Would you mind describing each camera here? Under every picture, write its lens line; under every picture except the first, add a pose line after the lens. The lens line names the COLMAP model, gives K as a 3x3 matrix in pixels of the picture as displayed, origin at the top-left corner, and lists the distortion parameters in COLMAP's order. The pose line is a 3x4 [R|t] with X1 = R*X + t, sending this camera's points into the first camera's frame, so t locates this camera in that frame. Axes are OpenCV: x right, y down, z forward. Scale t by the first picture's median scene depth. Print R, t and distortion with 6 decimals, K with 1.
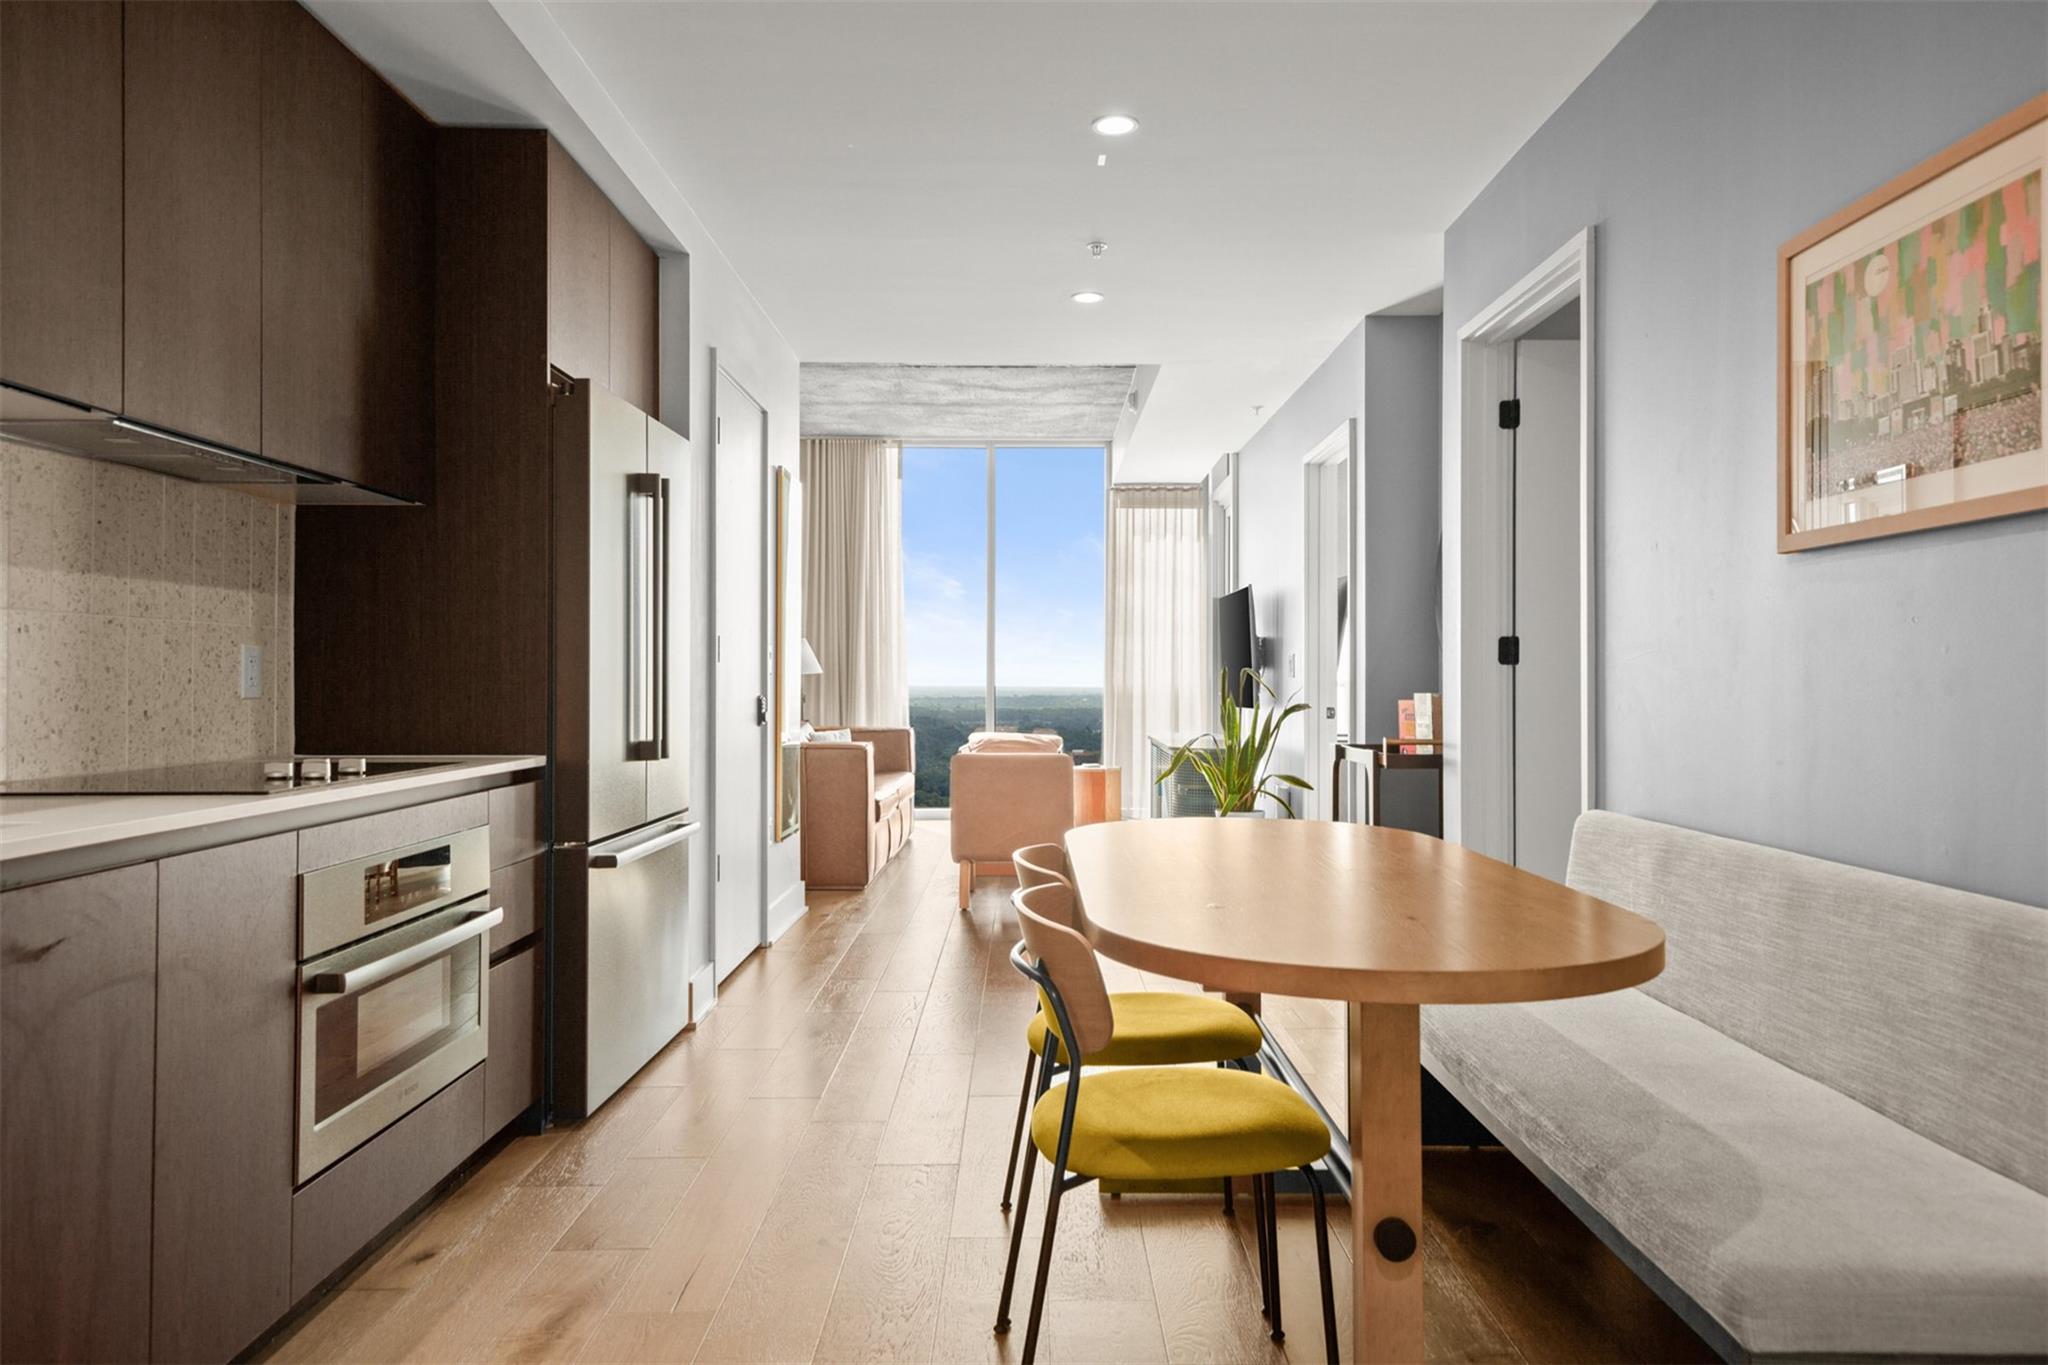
lens RADIAL K [[1373.0, 0, 1042.5], [0, 1373.0, 669.3], [0, 0, 1]] dist [0.016359, 0.008817]
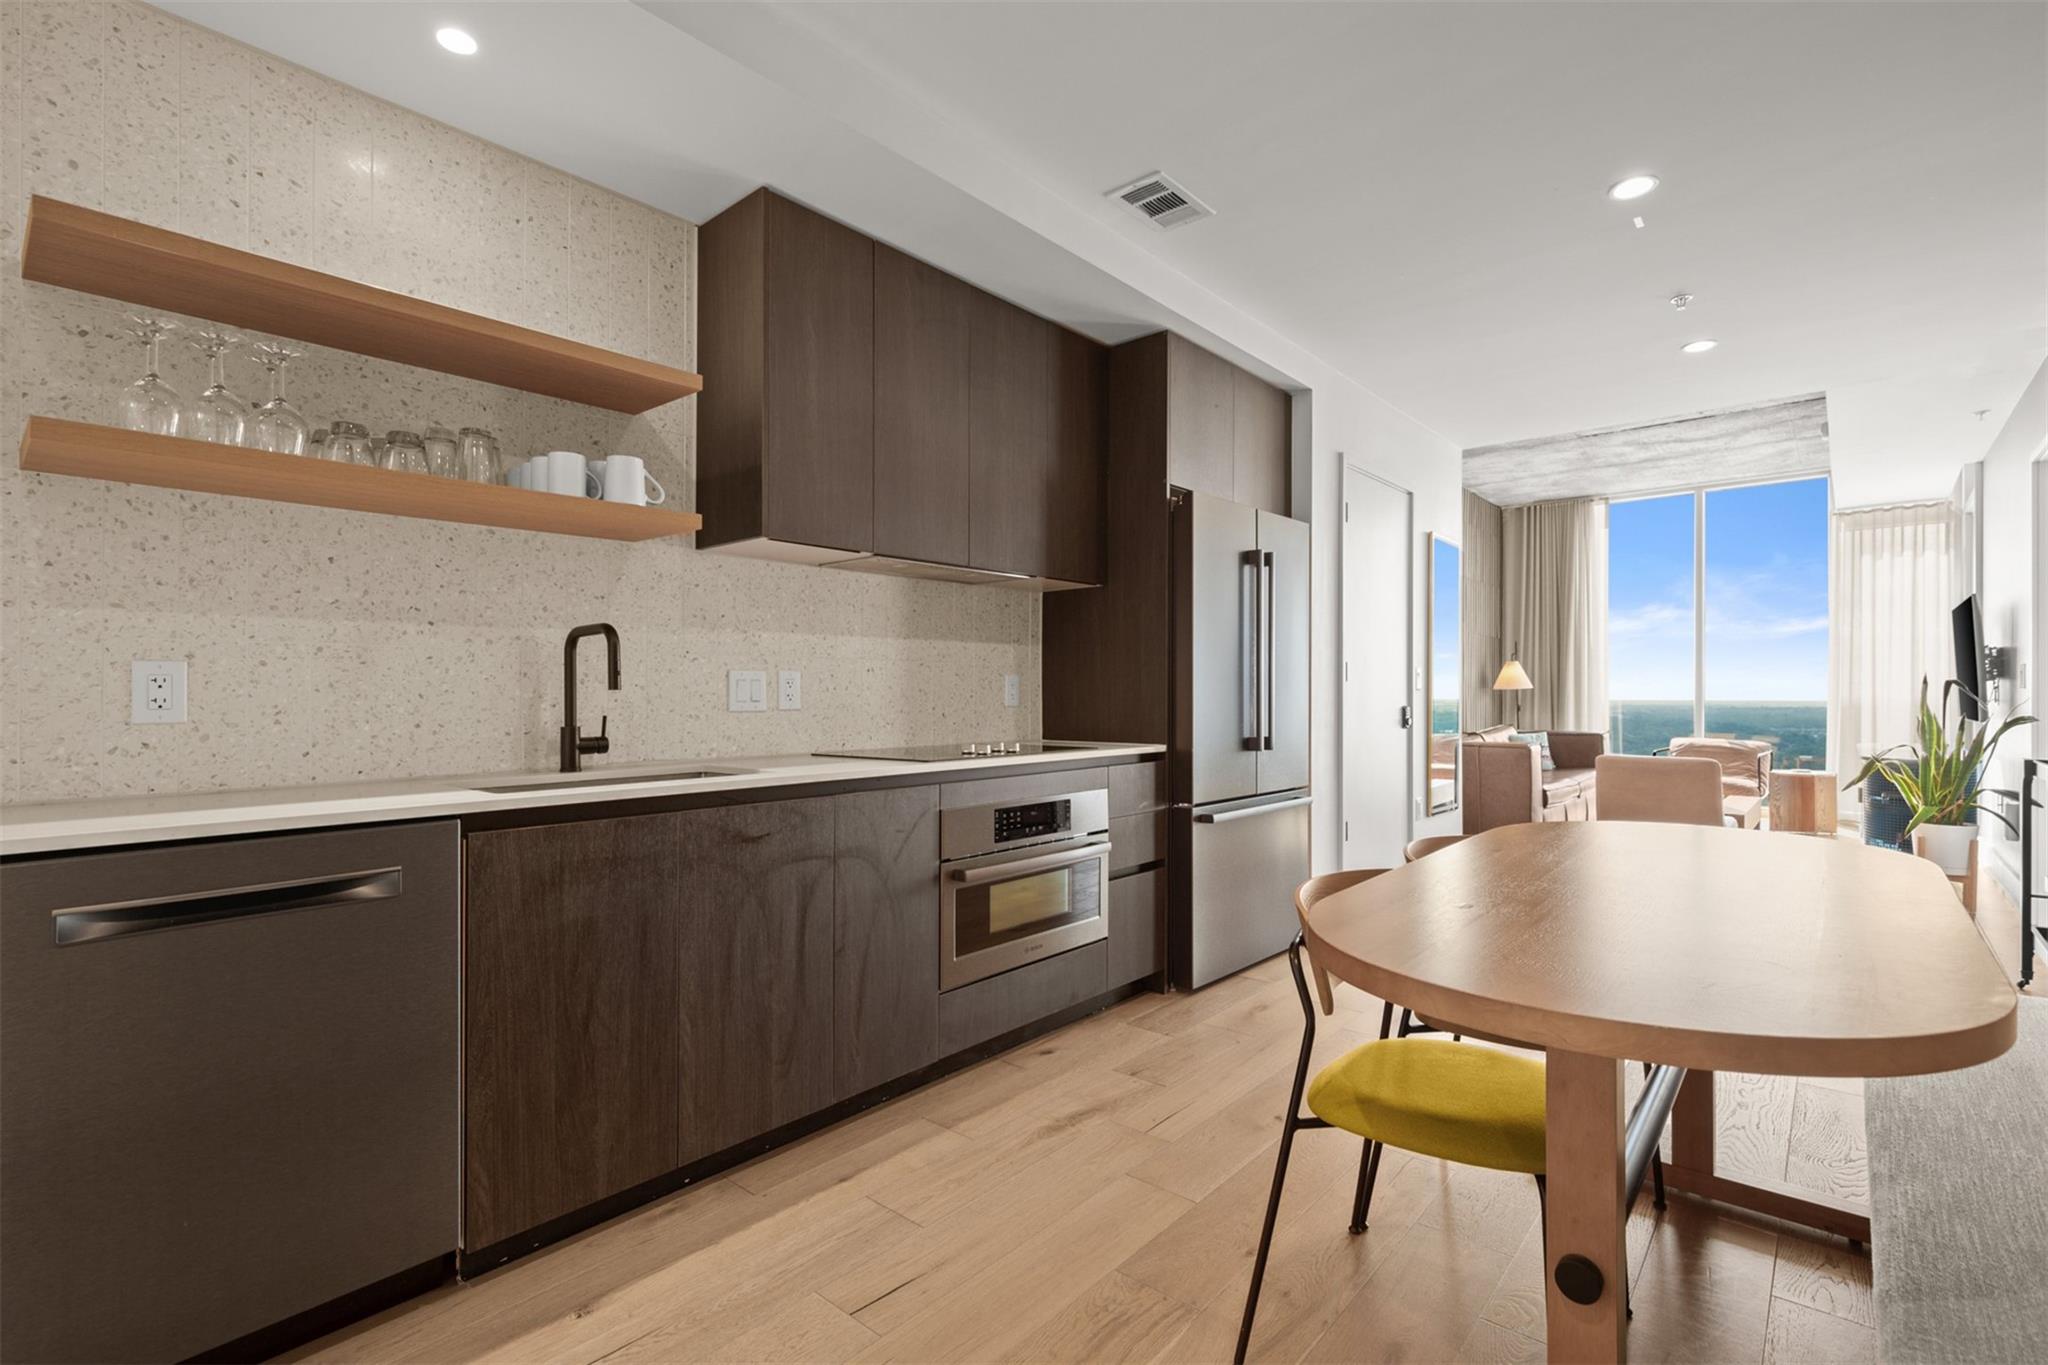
lens RADIAL K [[931.5, 0, 1040.3], [0, 931.5, 696.5], [0, 0, 1]] dist [-0.005229, -0.000151]
pose [[0.748117, -0.002297, -0.663563, 0.208231], [0.009074, 0.999936, 0.006768, 0.000866], [0.663505, -0.011085, 0.748090, 0.141819]]
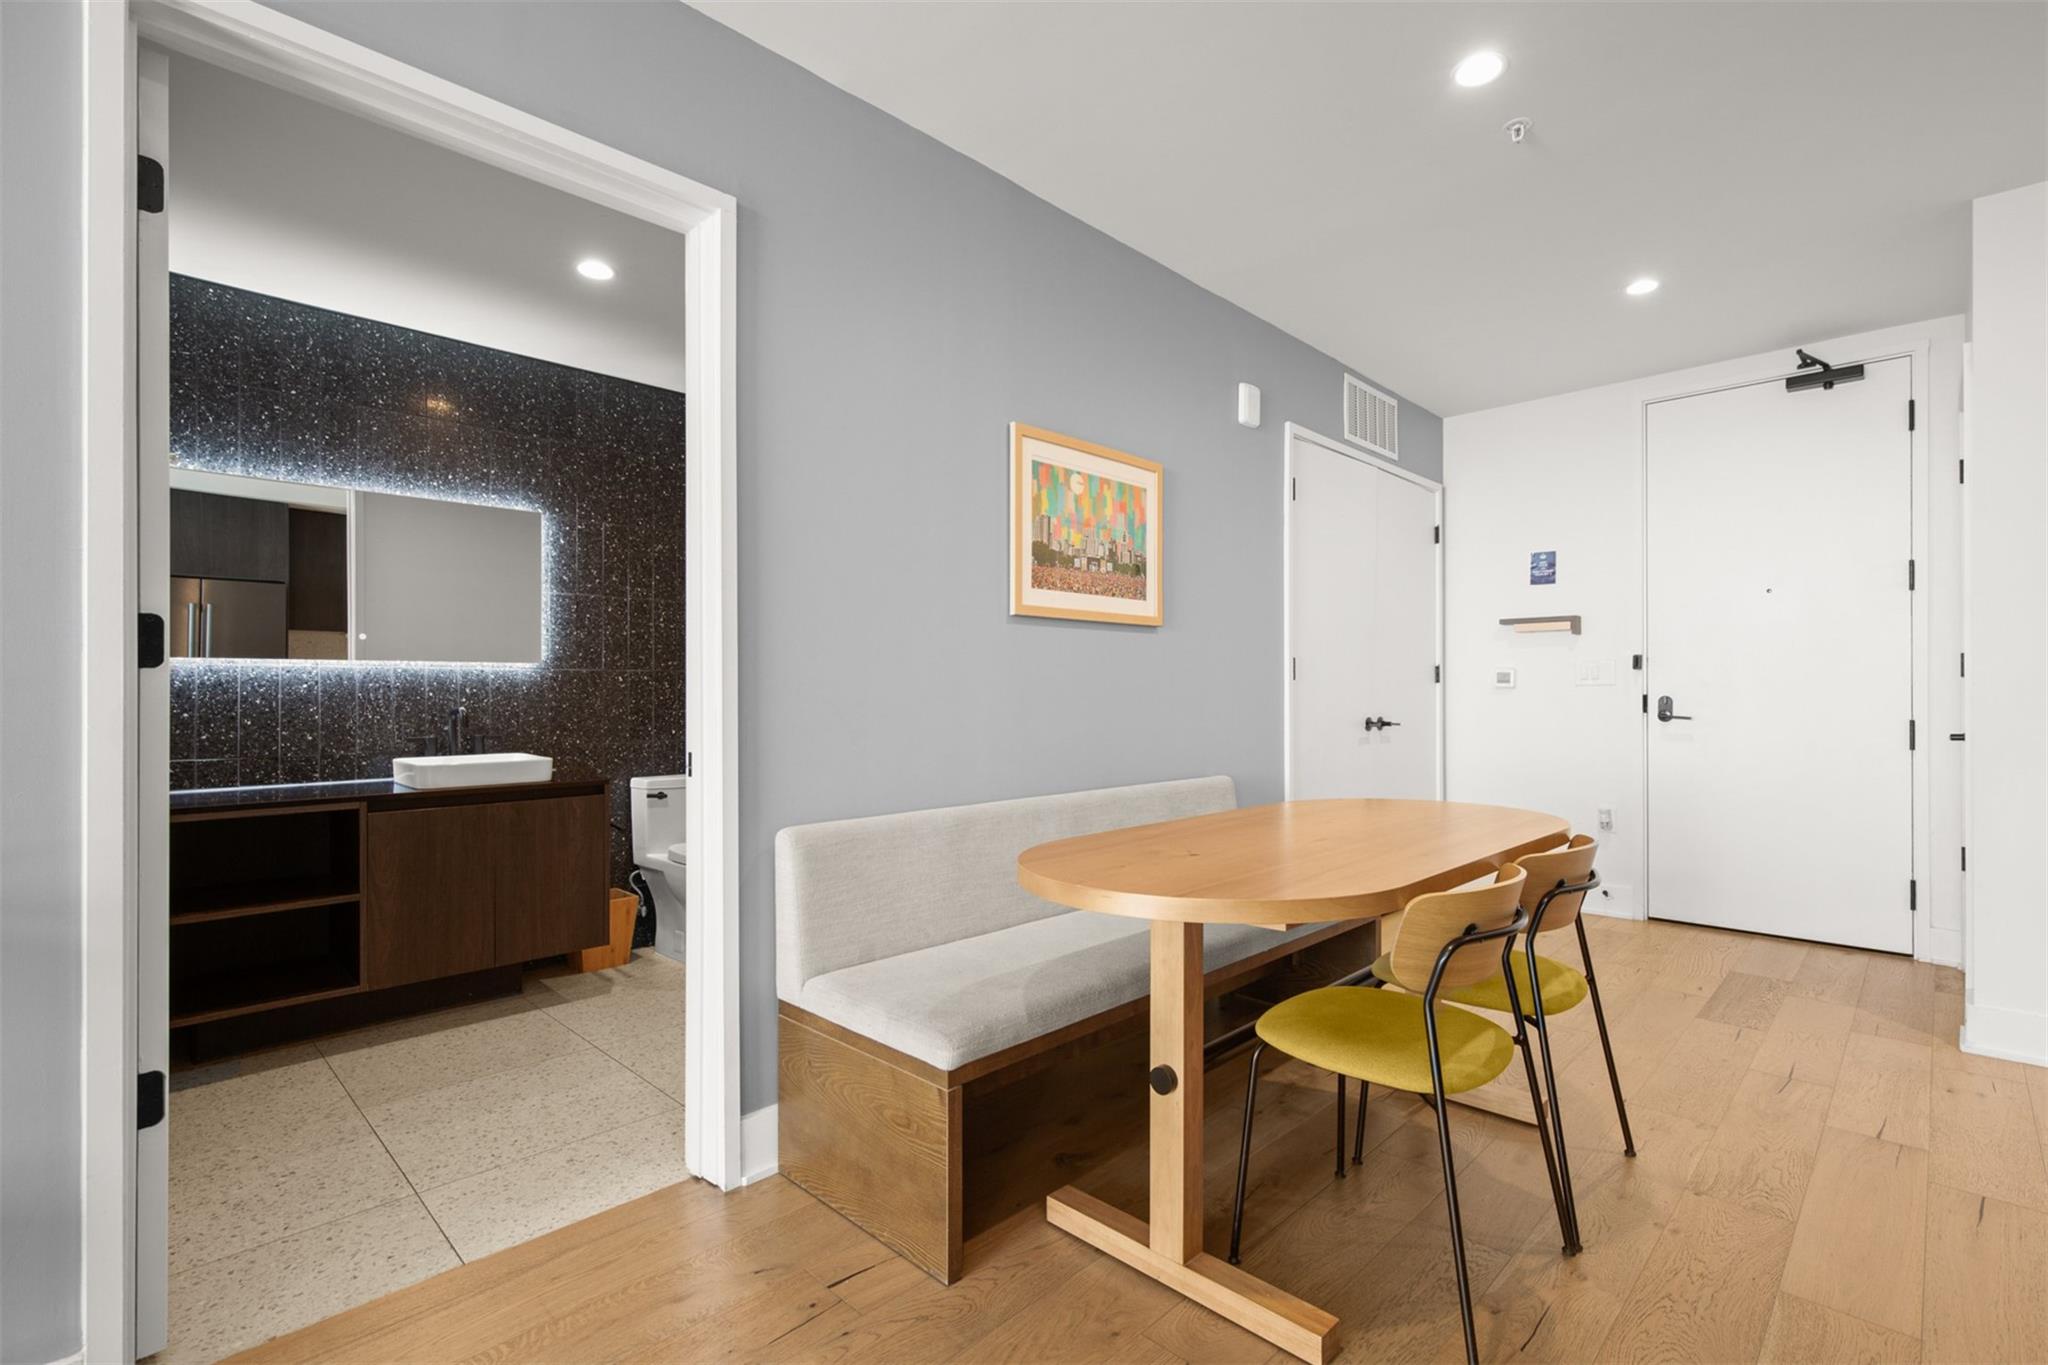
lens RADIAL K [[931.5, 0, 1036.5], [0, 931.5, 693.1], [0, 0, 1]] dist [-0.005229, -0.000151]
pose [[-0.707099, 0.001805, 0.707112, -0.181842], [-0.002312, 0.999985, -0.004865, 0.009193], [-0.707111, -0.005075, -0.707084, 1.286868]]
